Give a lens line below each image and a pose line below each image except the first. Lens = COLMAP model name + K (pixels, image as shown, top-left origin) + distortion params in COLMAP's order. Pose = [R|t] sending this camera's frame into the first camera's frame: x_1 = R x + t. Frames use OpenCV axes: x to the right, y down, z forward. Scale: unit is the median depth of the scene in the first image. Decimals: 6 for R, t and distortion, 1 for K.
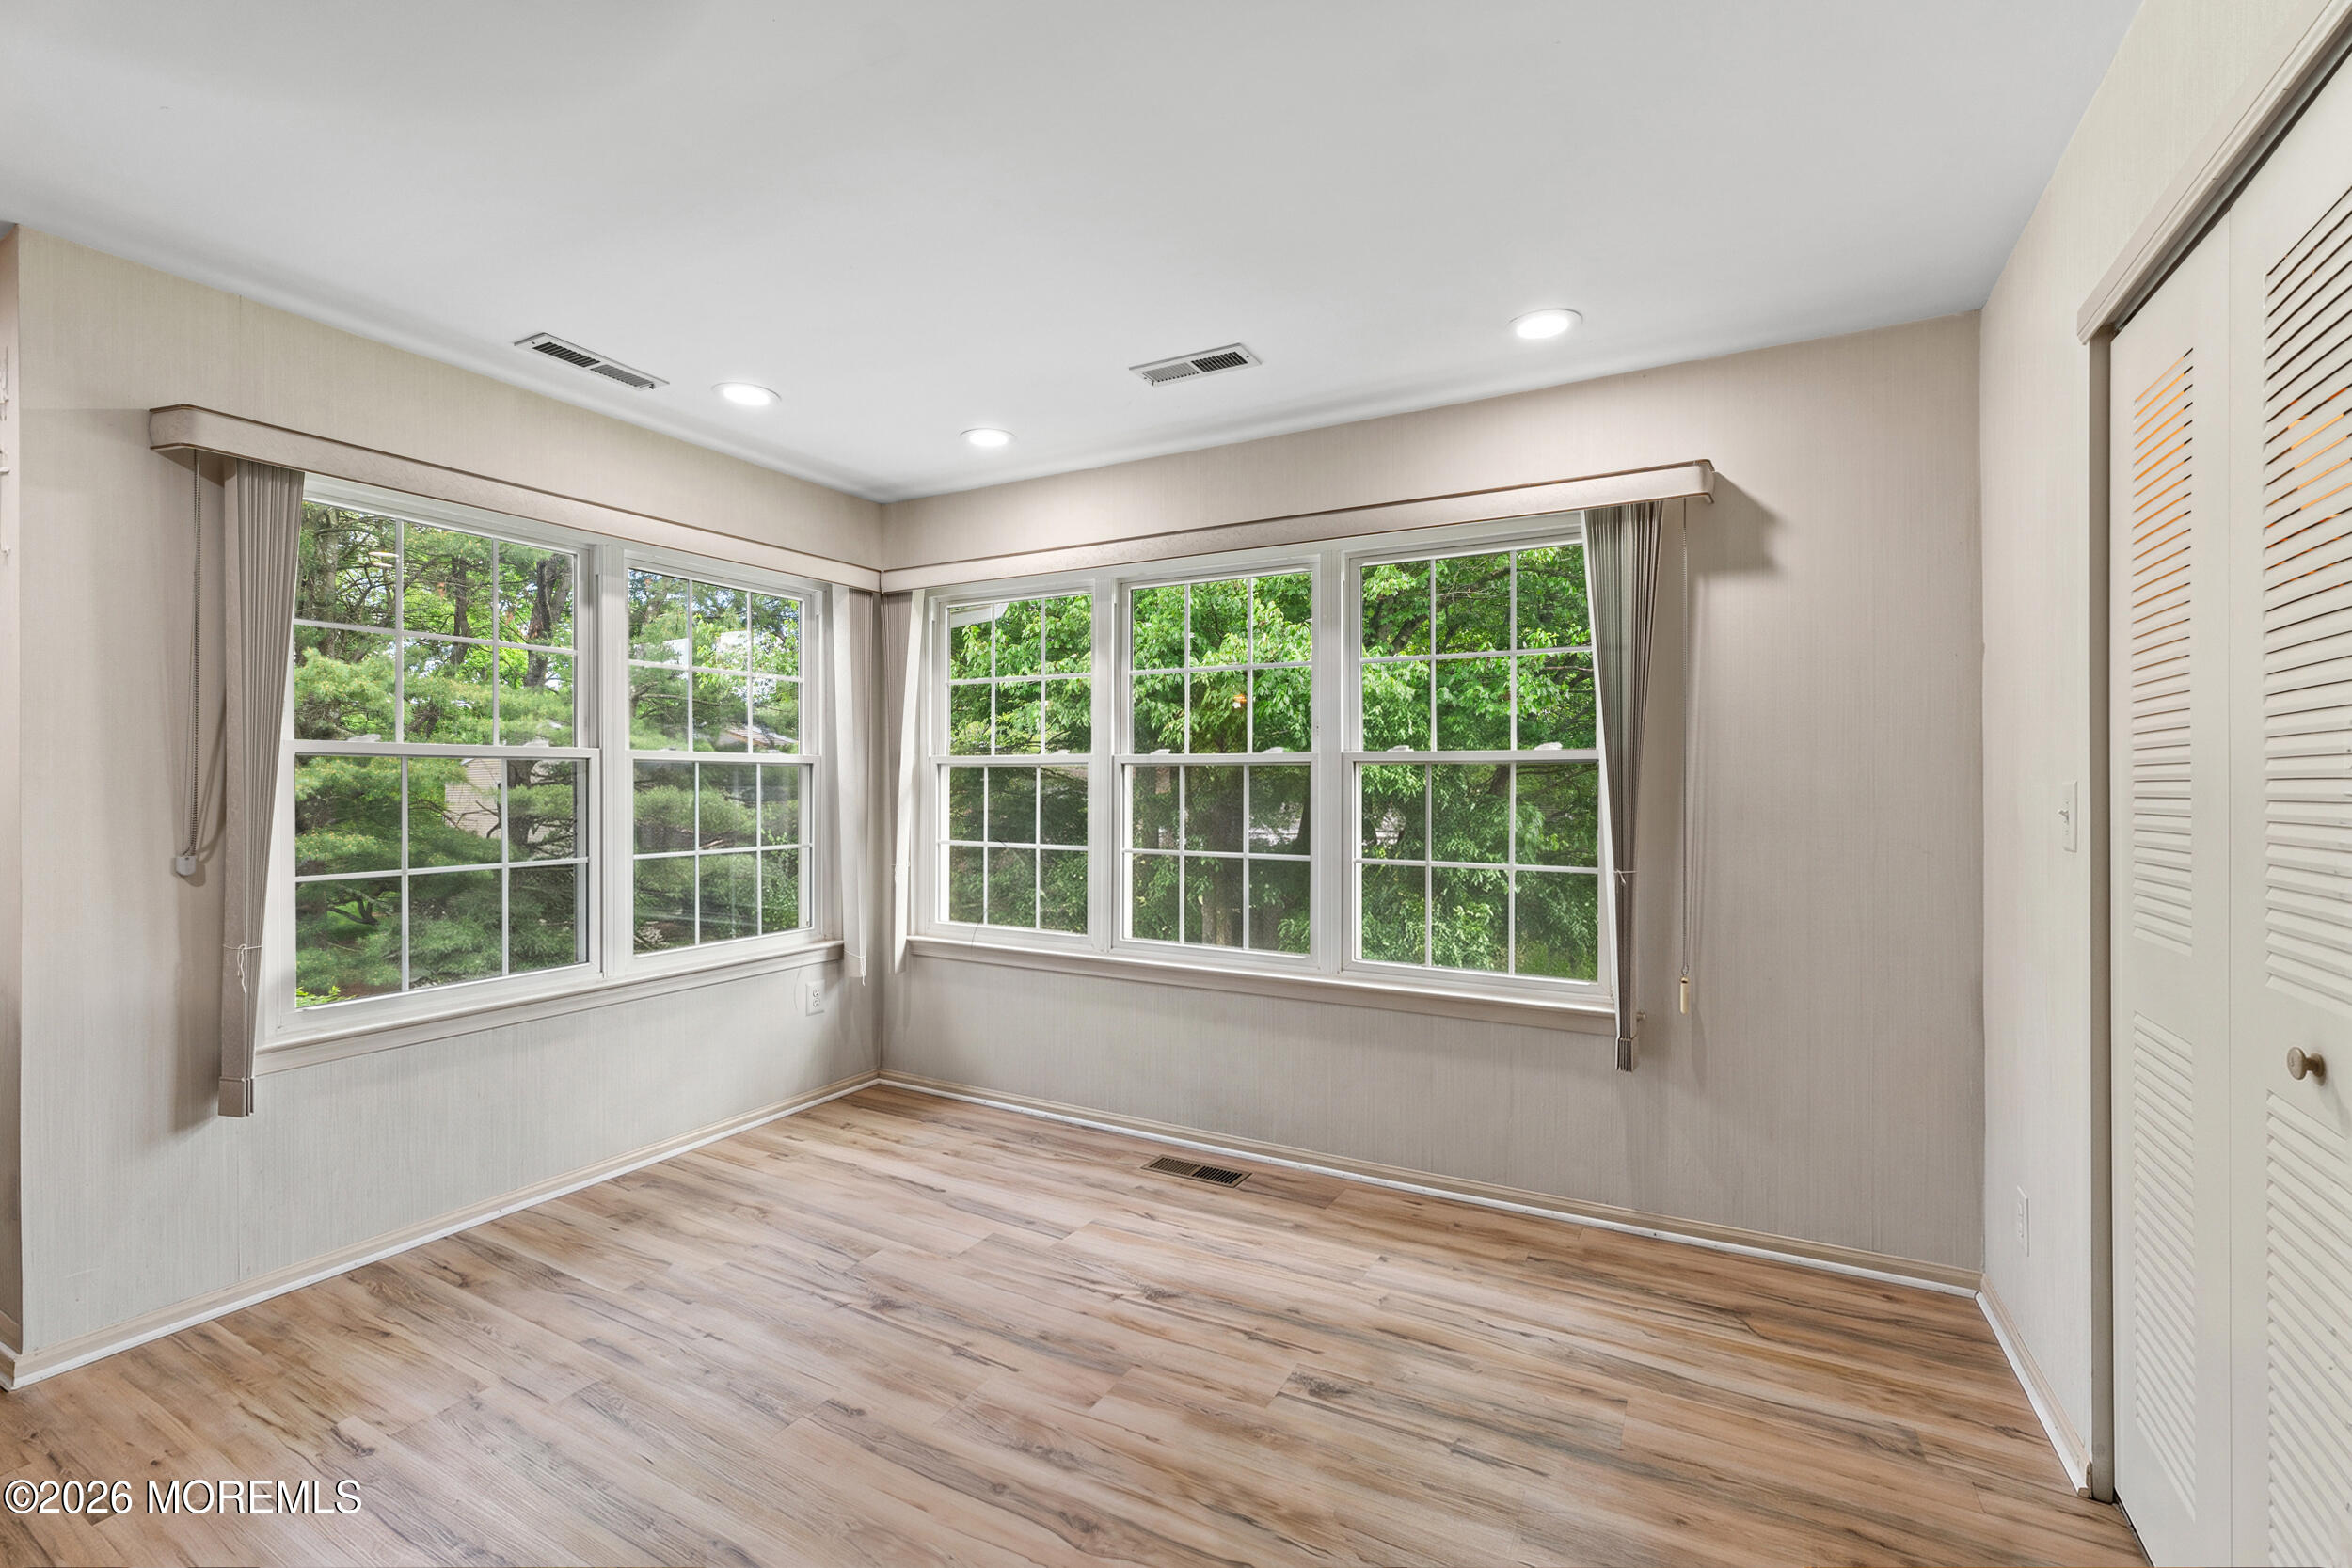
lens RADIAL K [[1005.2, 0, 1171.6], [0, 1005.2, 769.0], [0, 0, 1]] dist [0.004729, 0.001201]
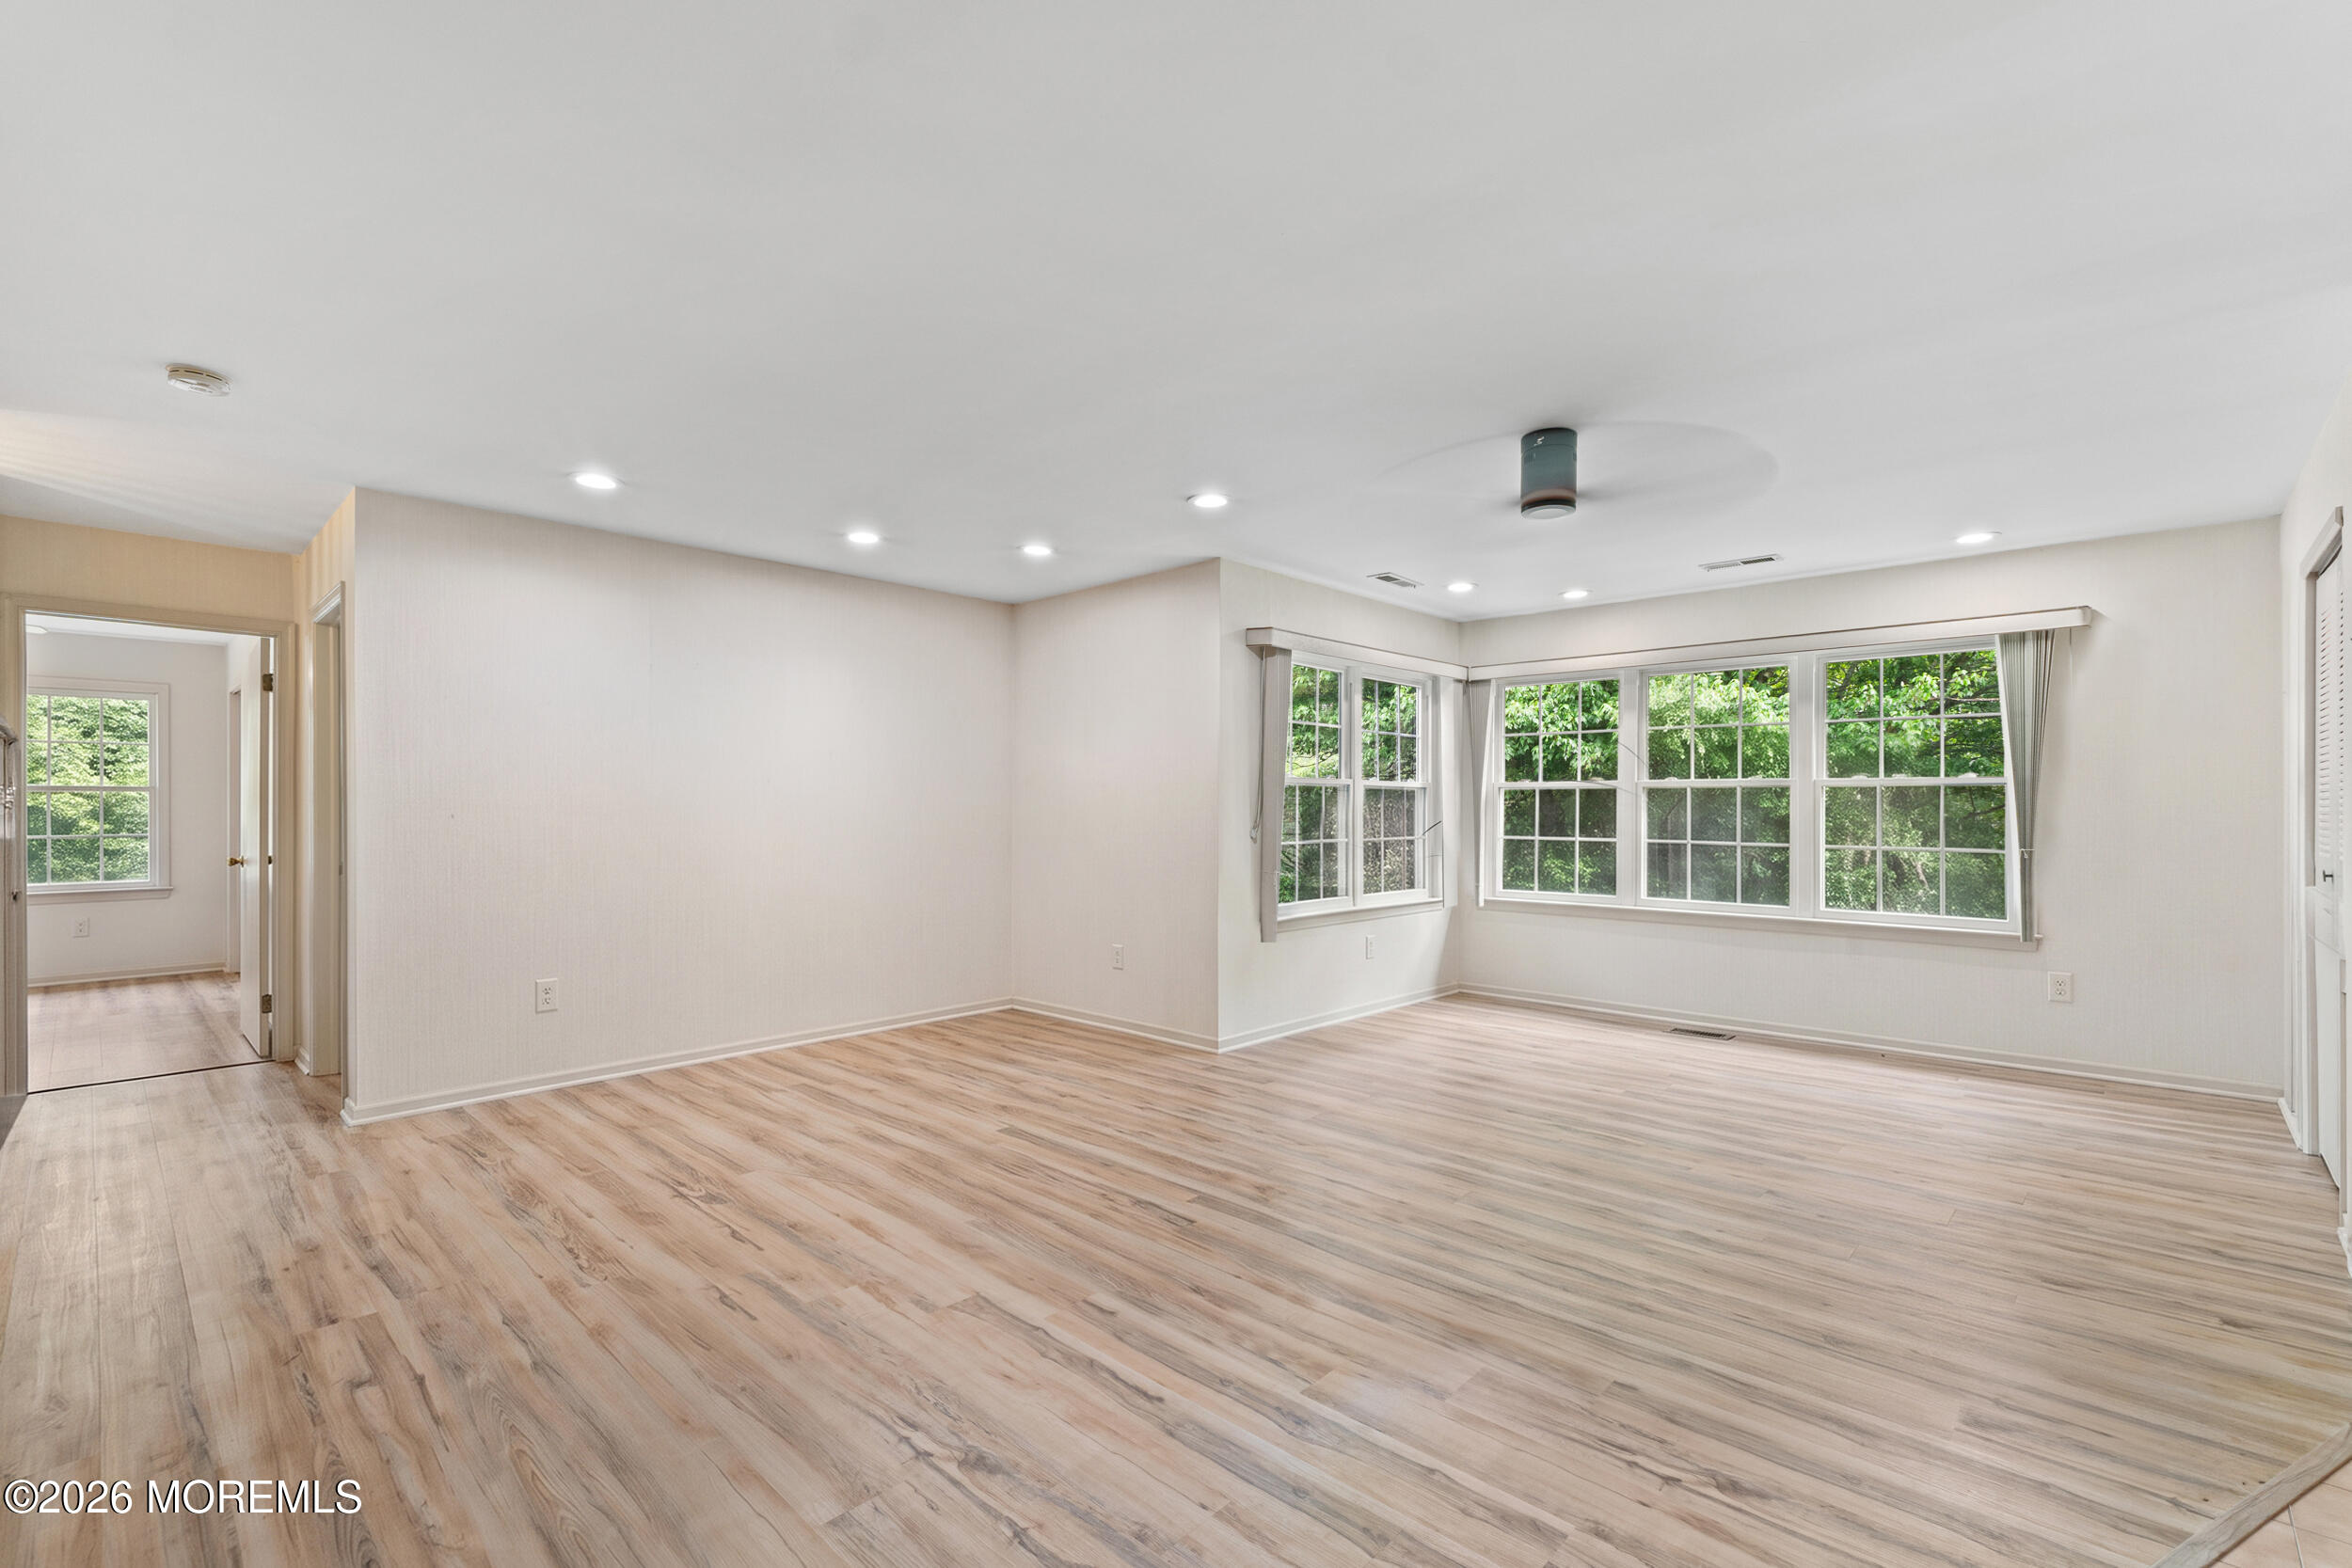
lens RADIAL K [[1005.2, 0, 1174.1], [0, 1005.2, 795.3], [0, 0, 1]] dist [0.004729, 0.001201]
pose [[0.967160, 0.000177, -0.254169, -0.412066], [-0.000228, 1.000000, -0.000171, 0.009516], [0.254169, 0.000223, 0.967160, -0.818463]]
